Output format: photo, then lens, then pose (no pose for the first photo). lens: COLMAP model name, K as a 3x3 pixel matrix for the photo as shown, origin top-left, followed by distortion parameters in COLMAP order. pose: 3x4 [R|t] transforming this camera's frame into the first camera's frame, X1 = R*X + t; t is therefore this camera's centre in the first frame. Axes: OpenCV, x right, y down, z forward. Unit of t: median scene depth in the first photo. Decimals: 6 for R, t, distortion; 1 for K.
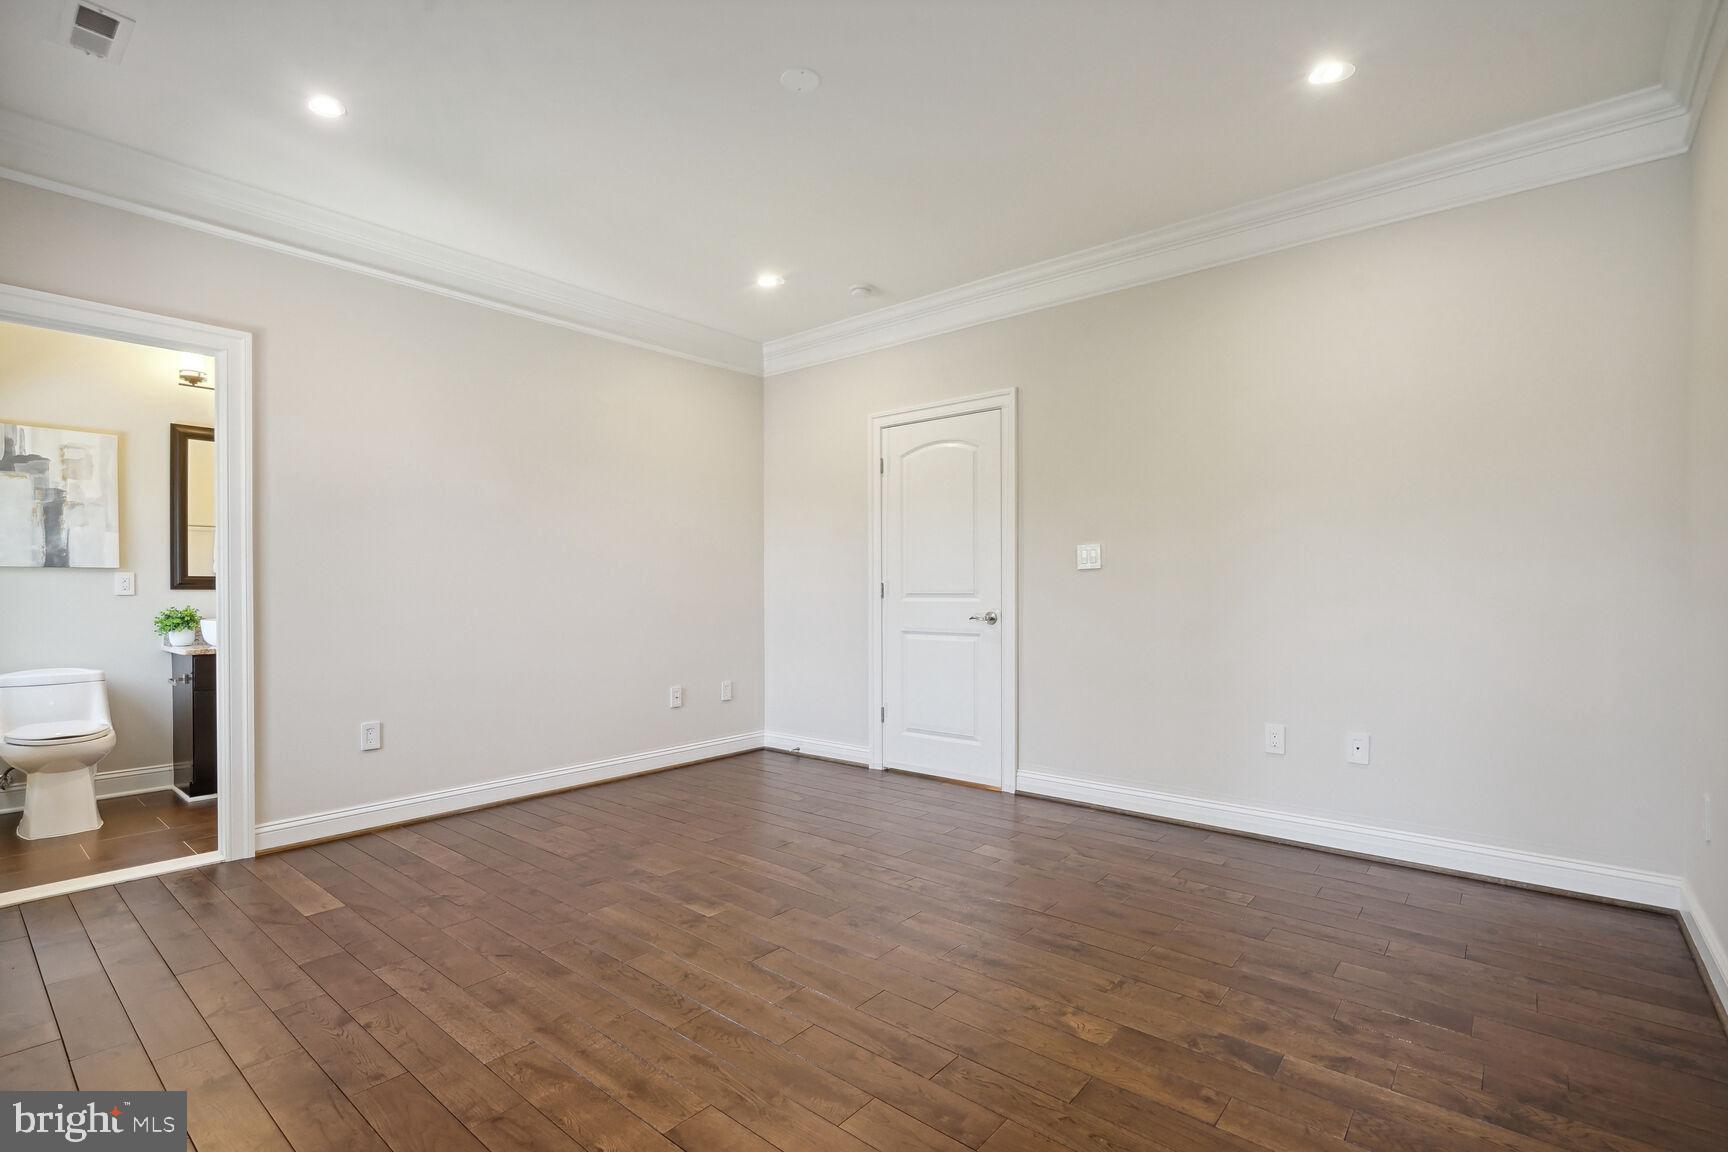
lens RADIAL K [[803.0, 0, 852.3], [0, 803.0, 588.4], [0, 0, 1]] dist [-0.009000, -0.000134]
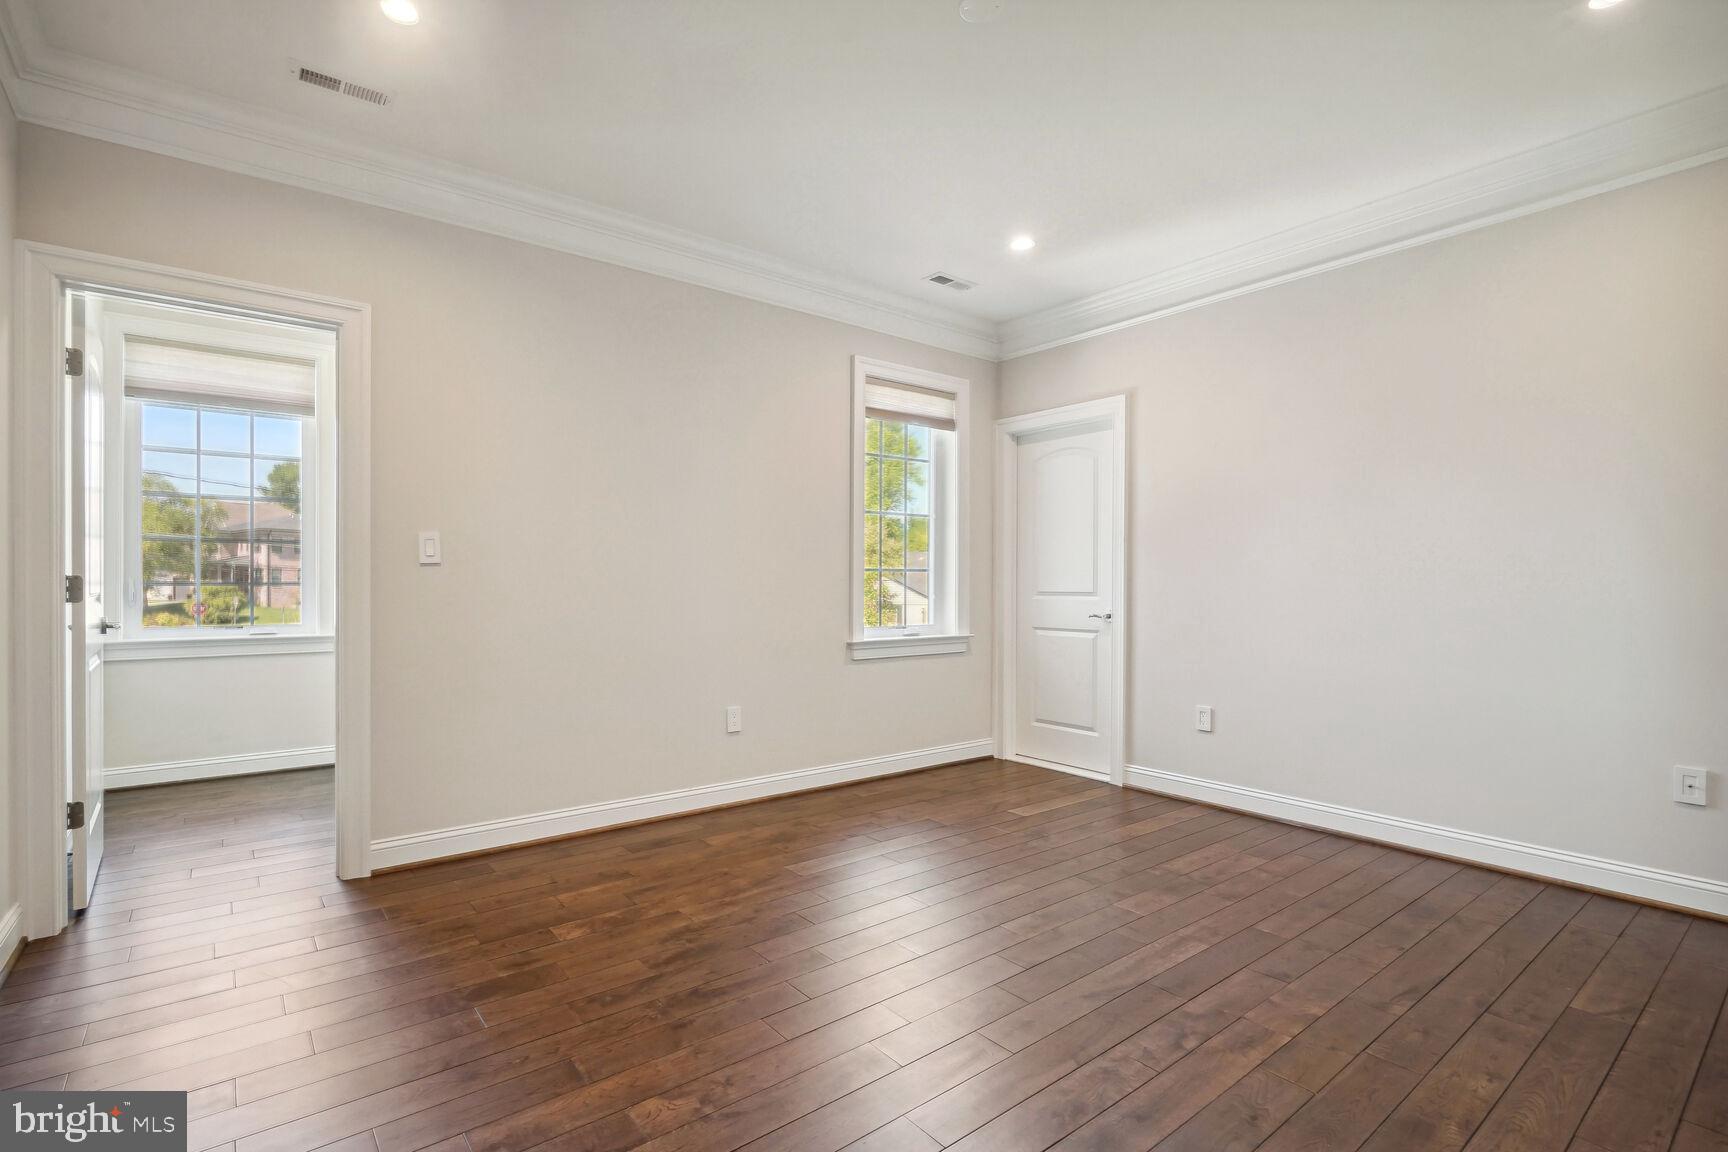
lens RADIAL K [[803.0, 0, 849.7], [0, 803.0, 584.2], [0, 0, 1]] dist [-0.009000, -0.000134]
pose [[-0.202092, 0.002829, -0.979362, 0.723453], [-0.000551, 0.999995, 0.003003, -0.007075], [0.979366, 0.001147, -0.202089, 0.910191]]
